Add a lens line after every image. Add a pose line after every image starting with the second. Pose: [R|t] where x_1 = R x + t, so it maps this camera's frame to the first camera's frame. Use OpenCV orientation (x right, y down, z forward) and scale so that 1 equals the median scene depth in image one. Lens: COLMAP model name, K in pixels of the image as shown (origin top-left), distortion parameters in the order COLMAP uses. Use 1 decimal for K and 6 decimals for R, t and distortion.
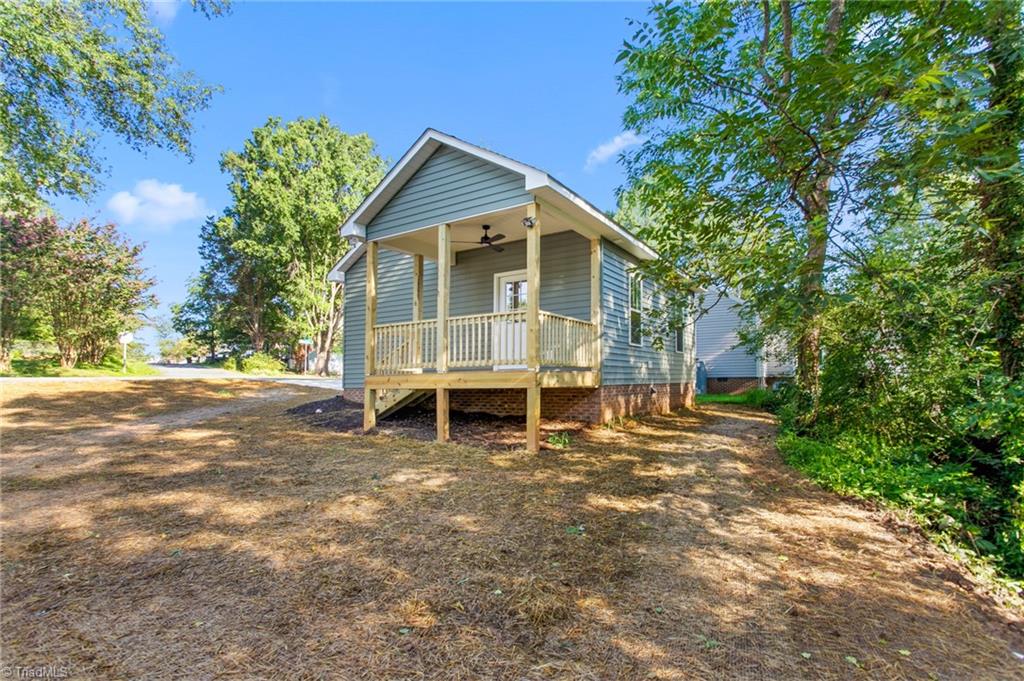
lens RADIAL K [[494.8, 0, 517.1], [0, 494.8, 347.1], [0, 0, 1]] dist [-0.000462, -0.000160]
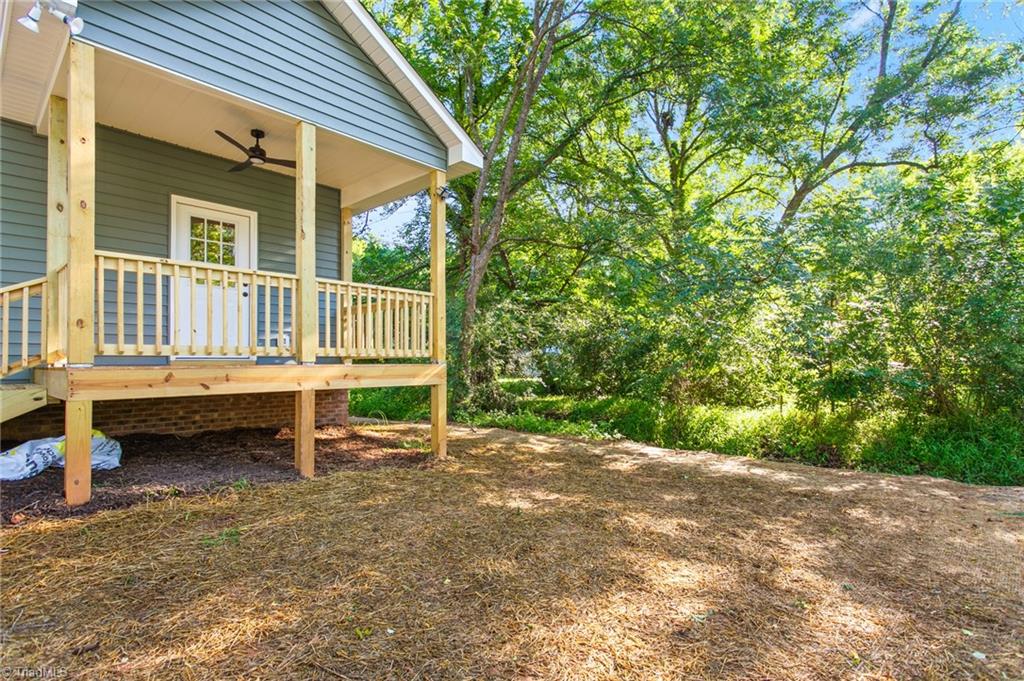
lens RADIAL K [[494.8, 0, 517.1], [0, 494.8, 347.1], [0, 0, 1]] dist [-0.000462, -0.000160]
pose [[0.154043, 0.032556, 0.987528, -0.575967], [-0.058310, 0.998015, -0.023806, 0.022463], [-0.986342, -0.053916, 0.155635, 0.513110]]
